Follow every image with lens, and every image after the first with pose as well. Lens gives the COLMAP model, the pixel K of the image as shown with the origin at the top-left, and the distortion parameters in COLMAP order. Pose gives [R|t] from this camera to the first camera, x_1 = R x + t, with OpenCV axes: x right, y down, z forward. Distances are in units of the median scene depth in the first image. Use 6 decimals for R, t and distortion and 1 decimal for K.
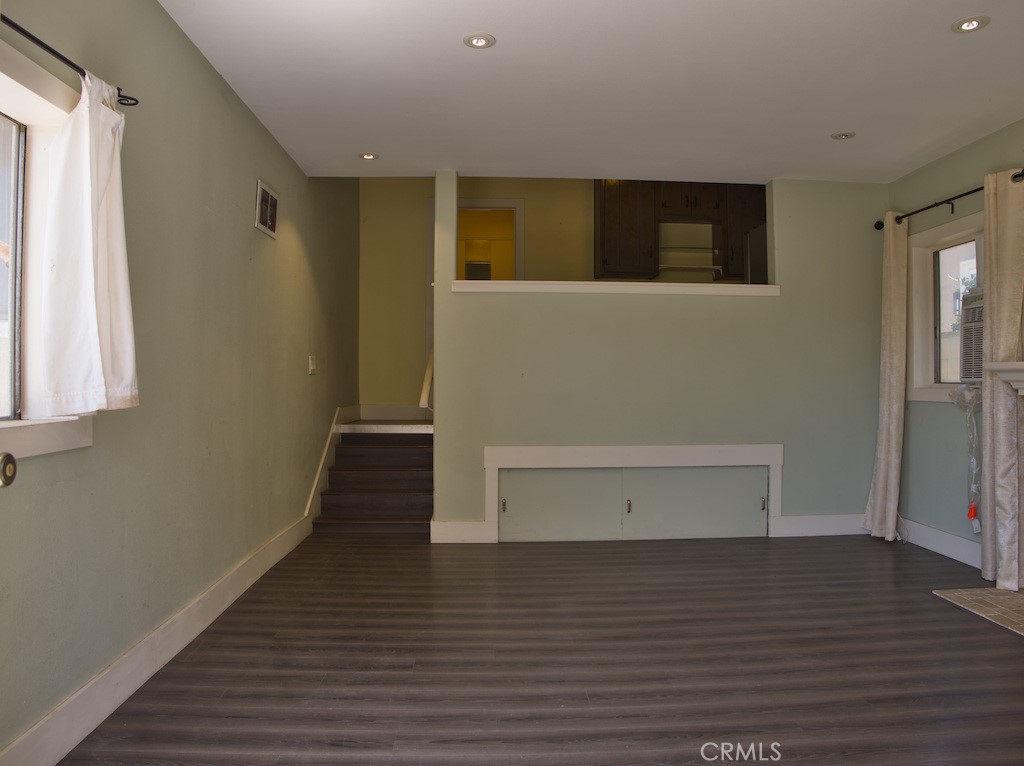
lens RADIAL K [[718.4, 0, 512.0], [0, 718.4, 383.0], [0, 0, 1]] dist [-0.164425, 0.089673]
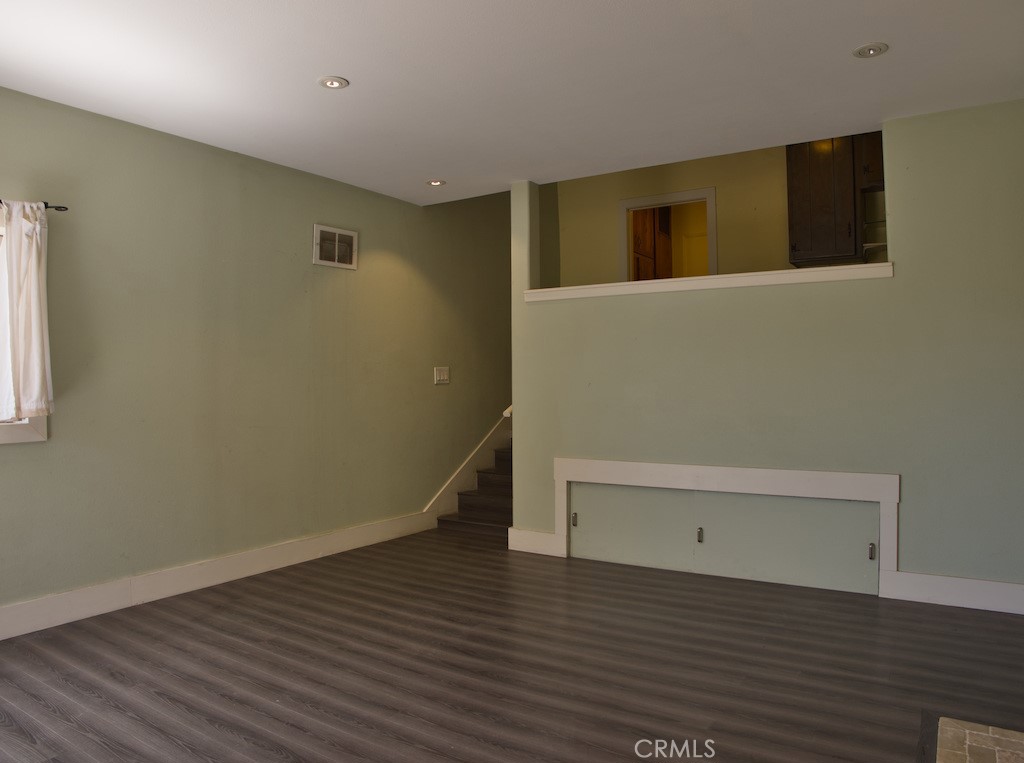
lens RADIAL K [[716.7, 0, 493.0], [0, 716.7, 381.3], [0, 0, 1]] dist [-0.161989, 0.085312]
pose [[0.804957, -0.007769, -0.593282, 0.515256], [0.006355, 0.999970, -0.004473, -0.012777], [0.593299, -0.000170, 0.804983, 0.180339]]
